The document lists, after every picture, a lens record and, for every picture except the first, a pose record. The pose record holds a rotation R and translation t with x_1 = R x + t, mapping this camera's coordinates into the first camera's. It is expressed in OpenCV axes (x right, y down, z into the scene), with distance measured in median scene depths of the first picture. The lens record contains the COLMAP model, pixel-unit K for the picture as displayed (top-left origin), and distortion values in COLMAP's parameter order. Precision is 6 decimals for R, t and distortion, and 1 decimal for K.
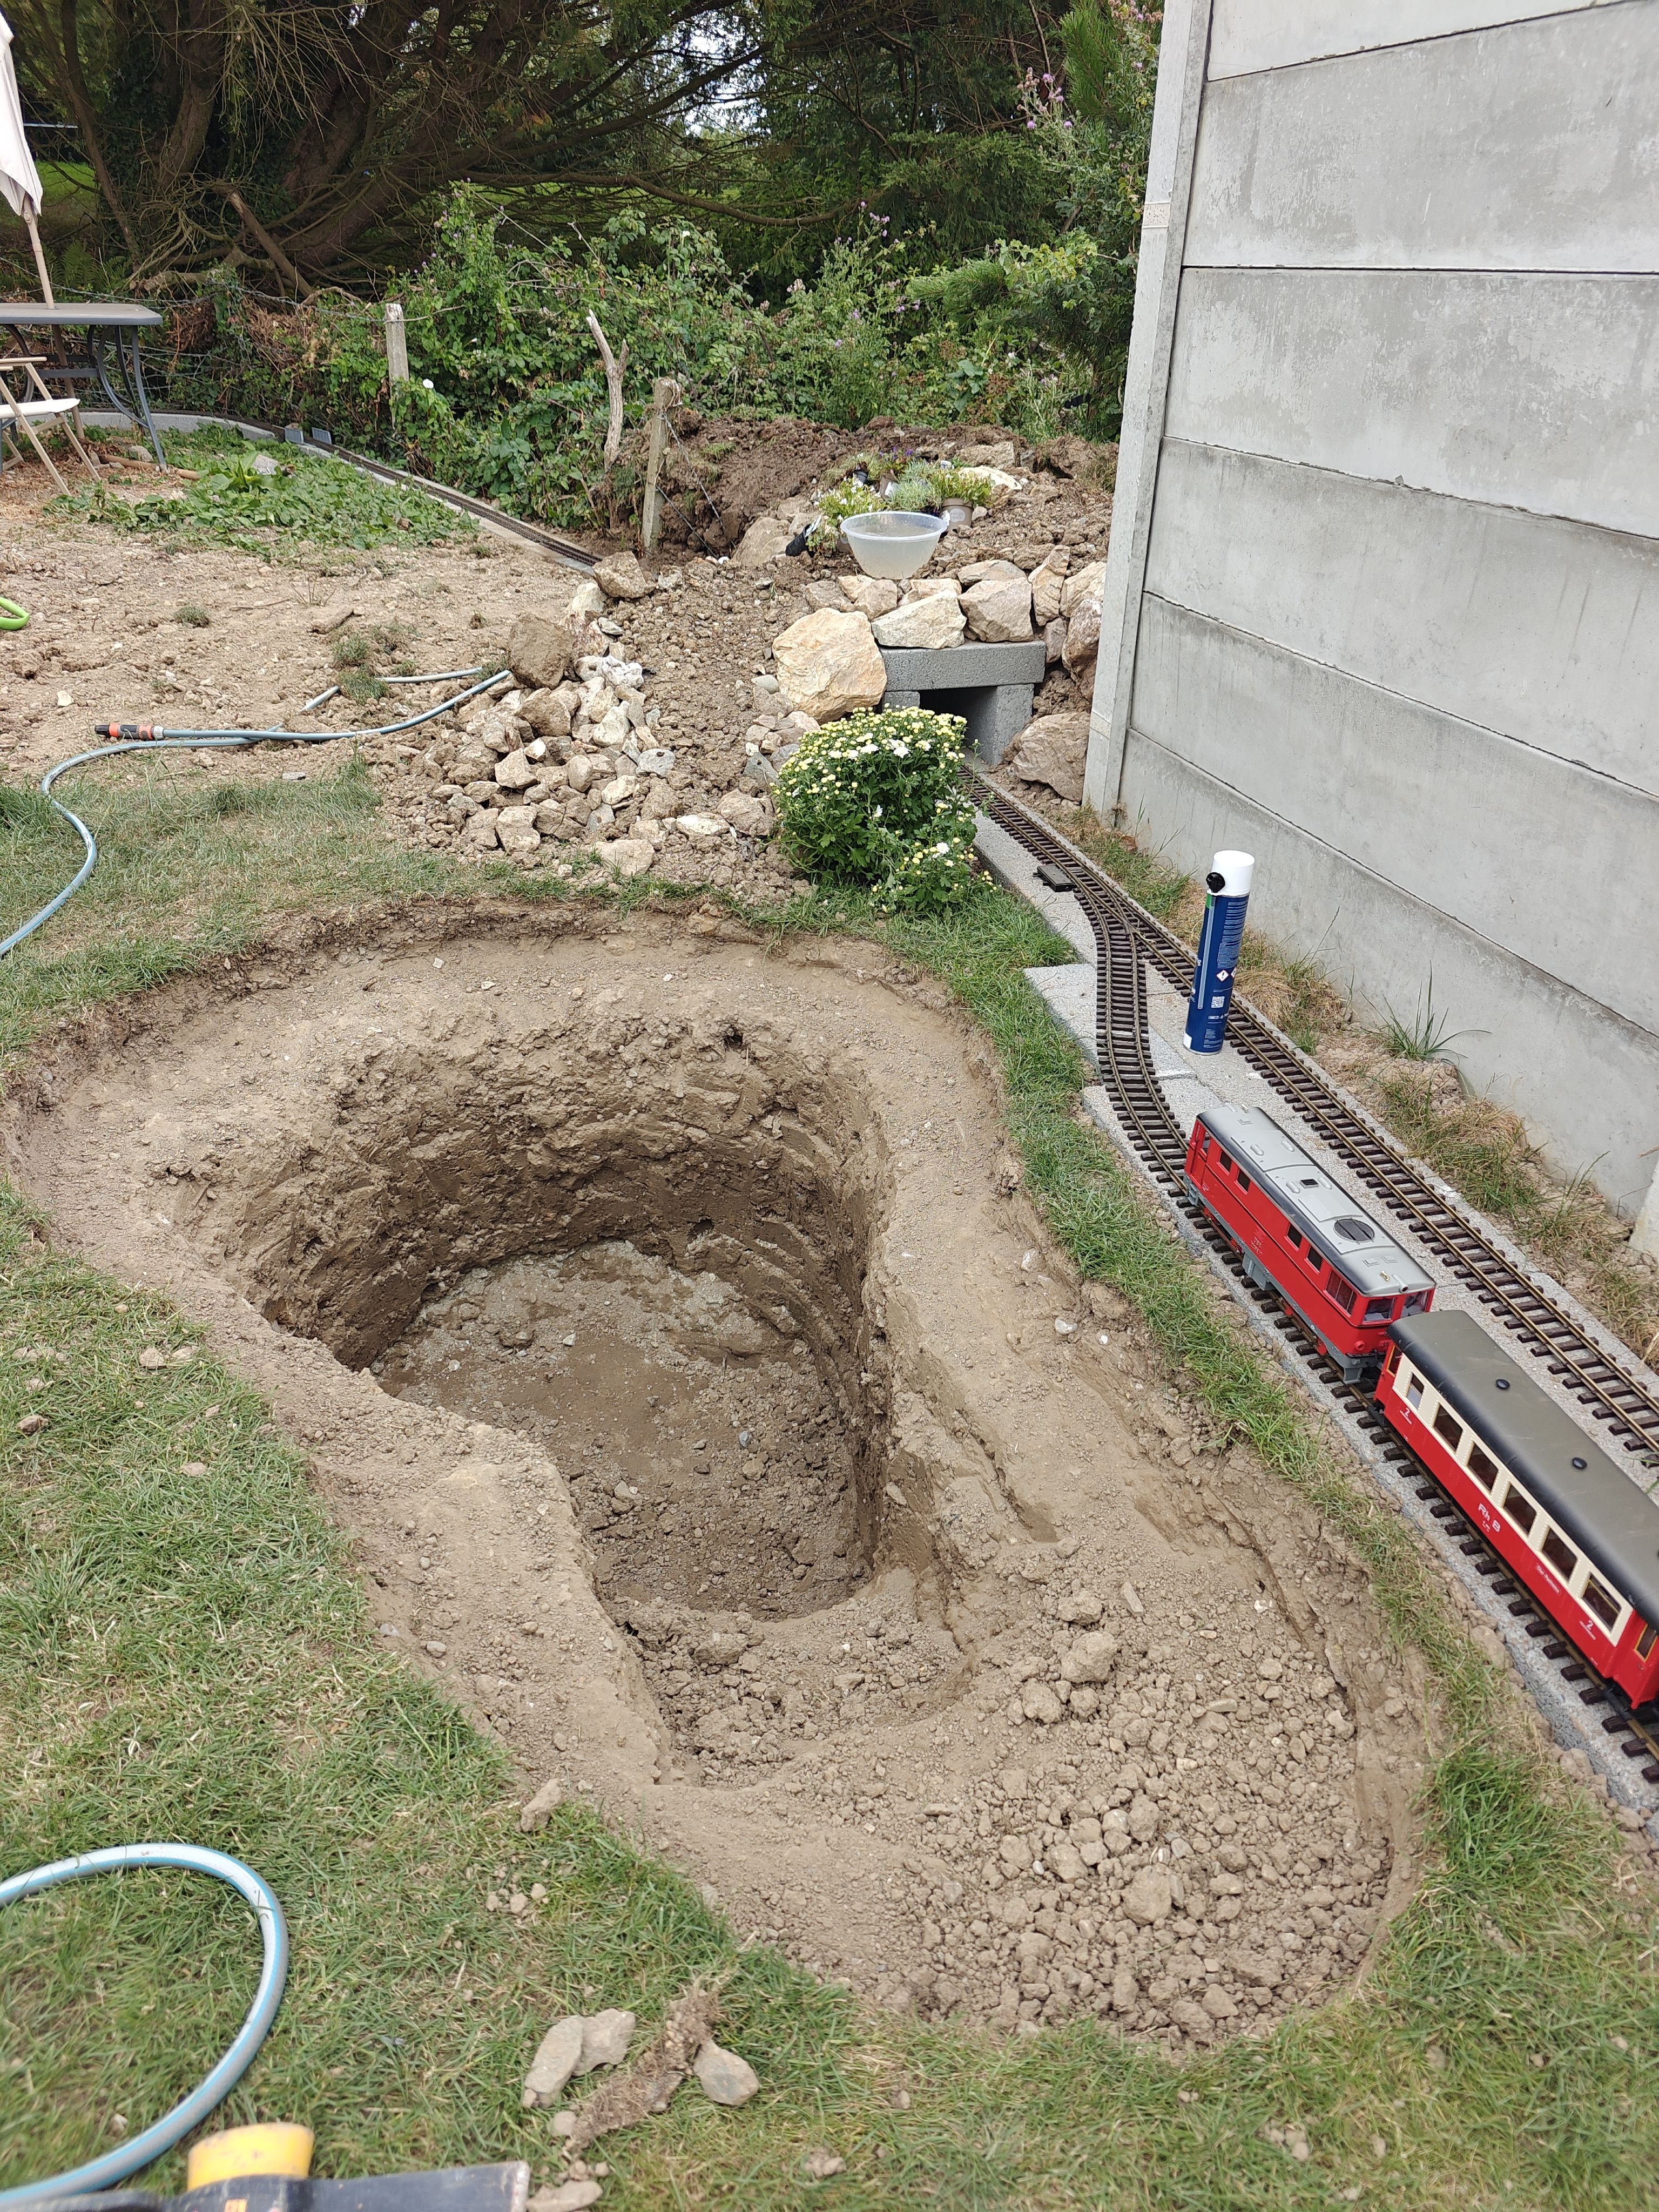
lens RADIAL K [[1493.2, 0, 815.0], [0, 1493.2, 1117.2], [0, 0, 1]] dist [0.051382, -0.071058]
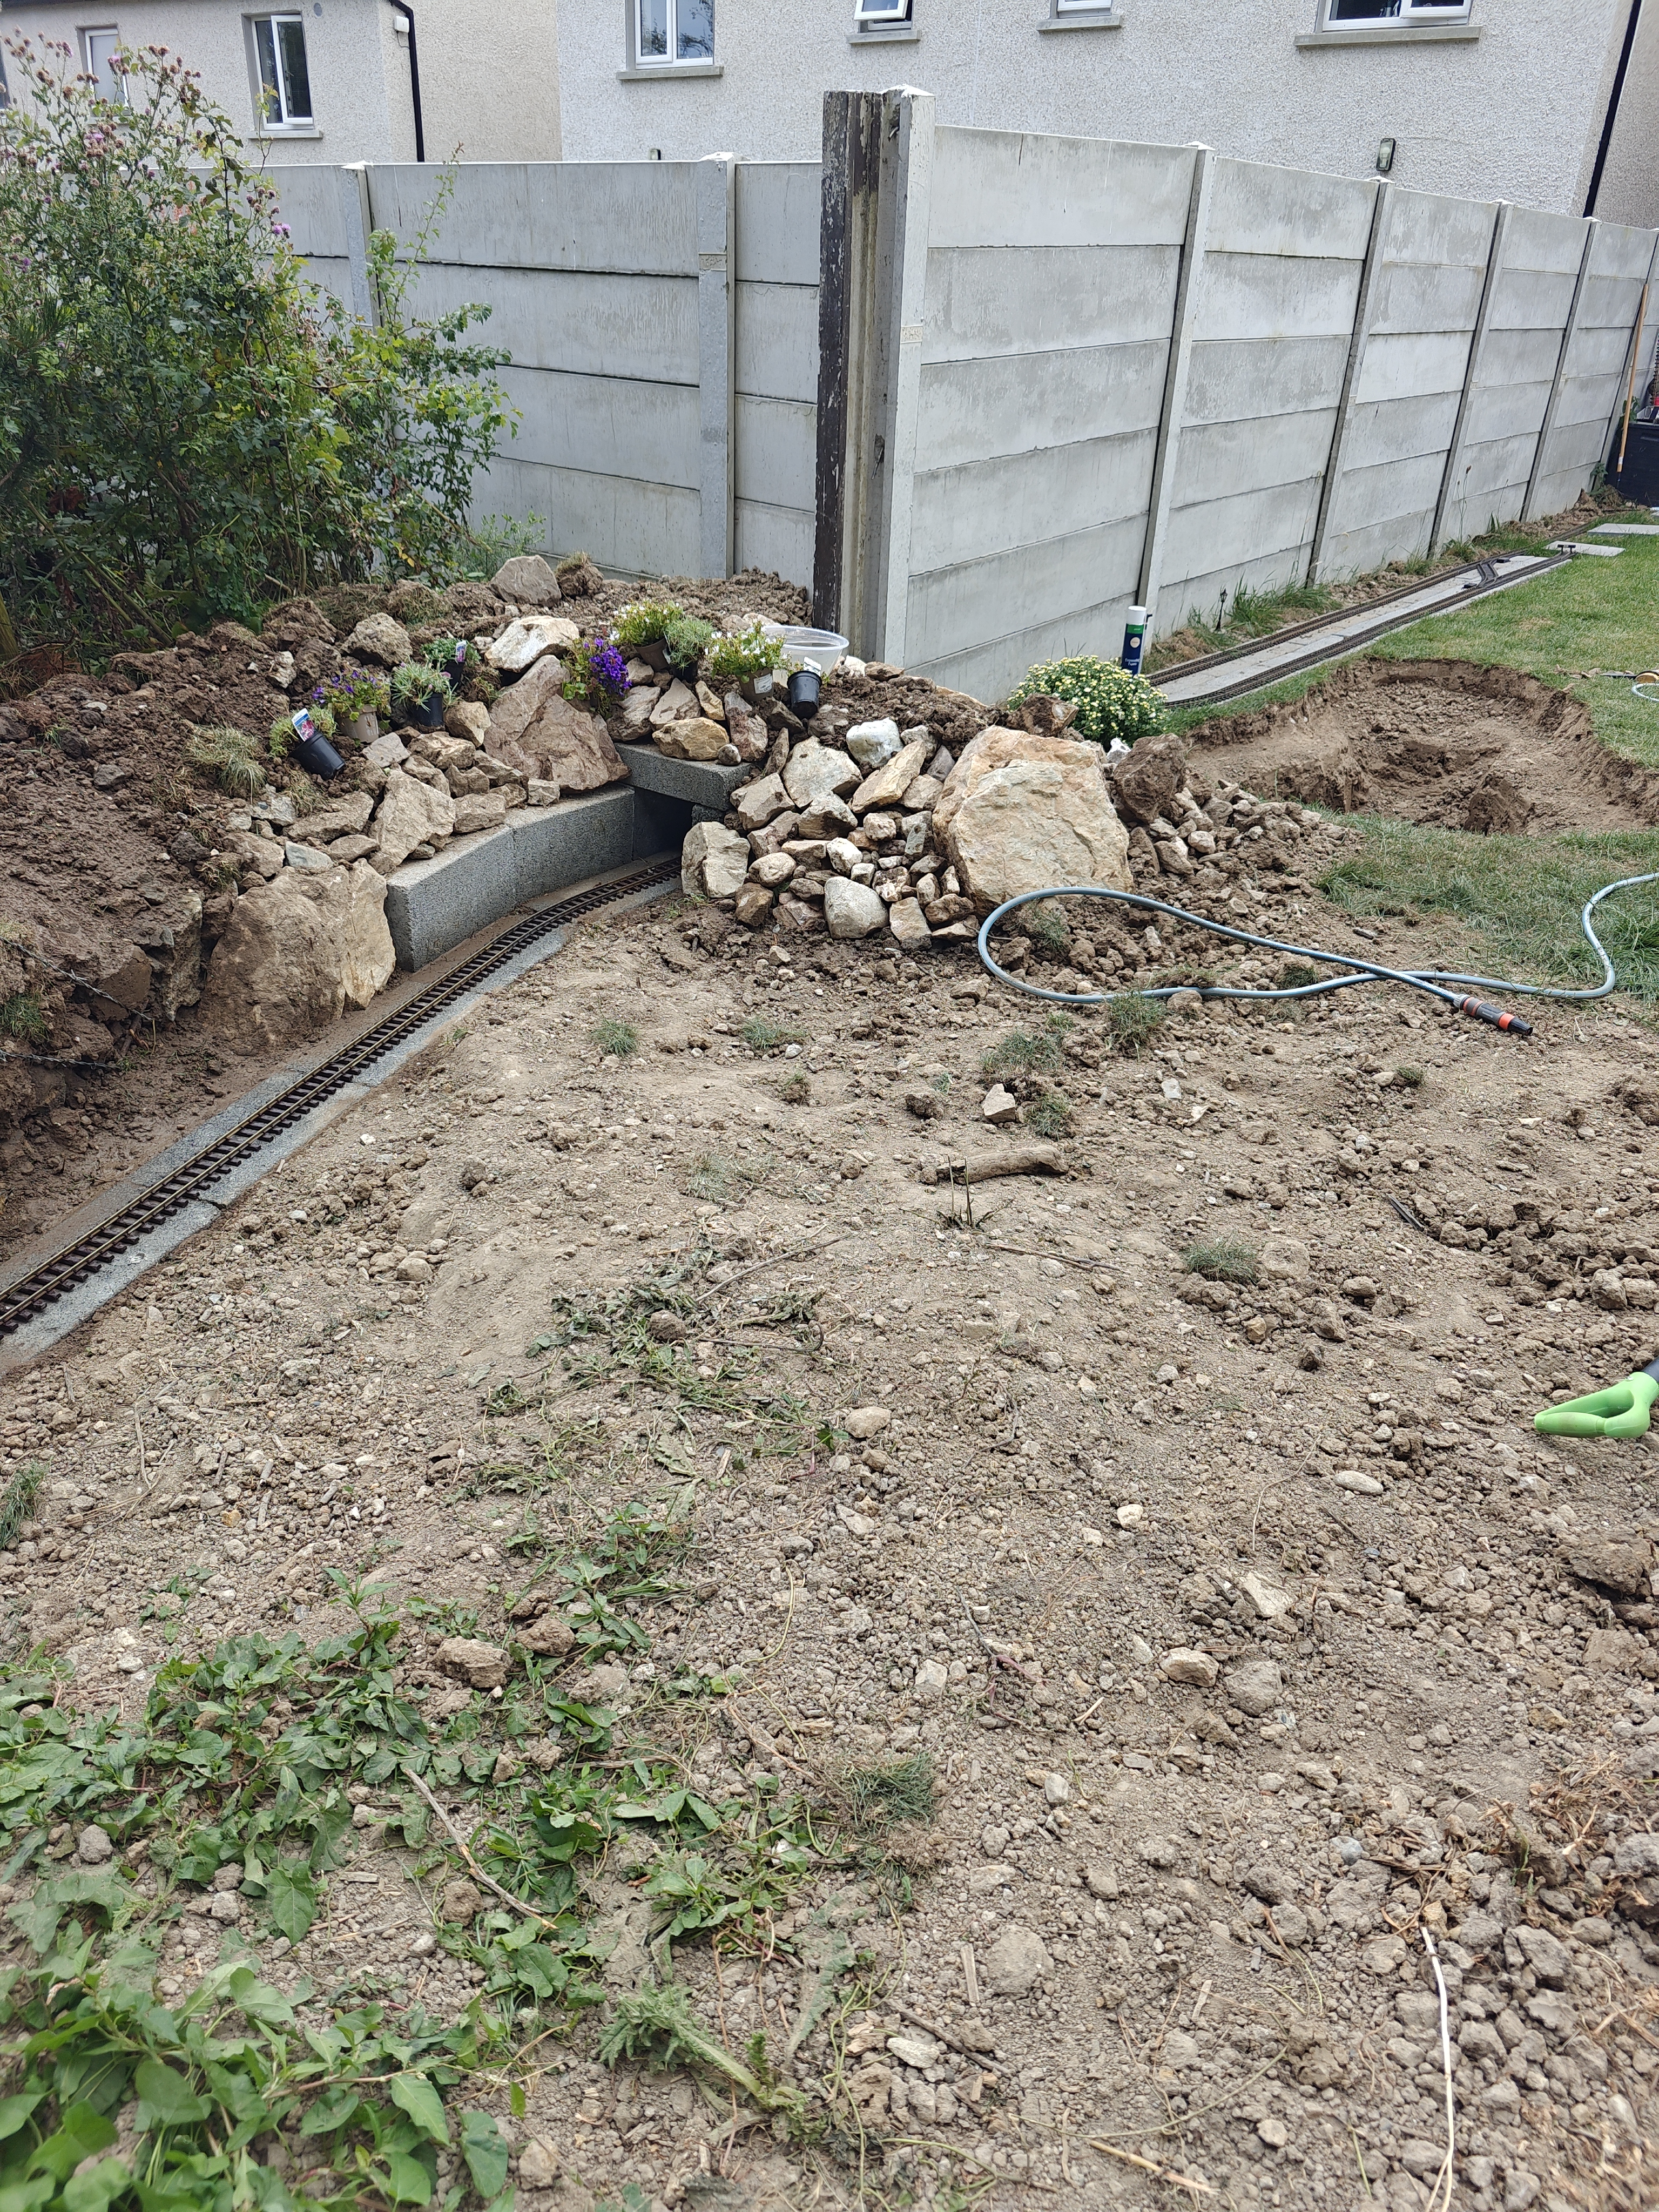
lens RADIAL K [[1493.2, 0, 815.0], [0, 1493.2, 1117.2], [0, 0, 1]] dist [0.051382, -0.071058]
pose [[-0.597426, -0.426813, 0.678906, -1.184708], [0.377885, 0.596874, 0.707774, -1.371287], [-0.707308, 0.679391, -0.195301, 2.106151]]
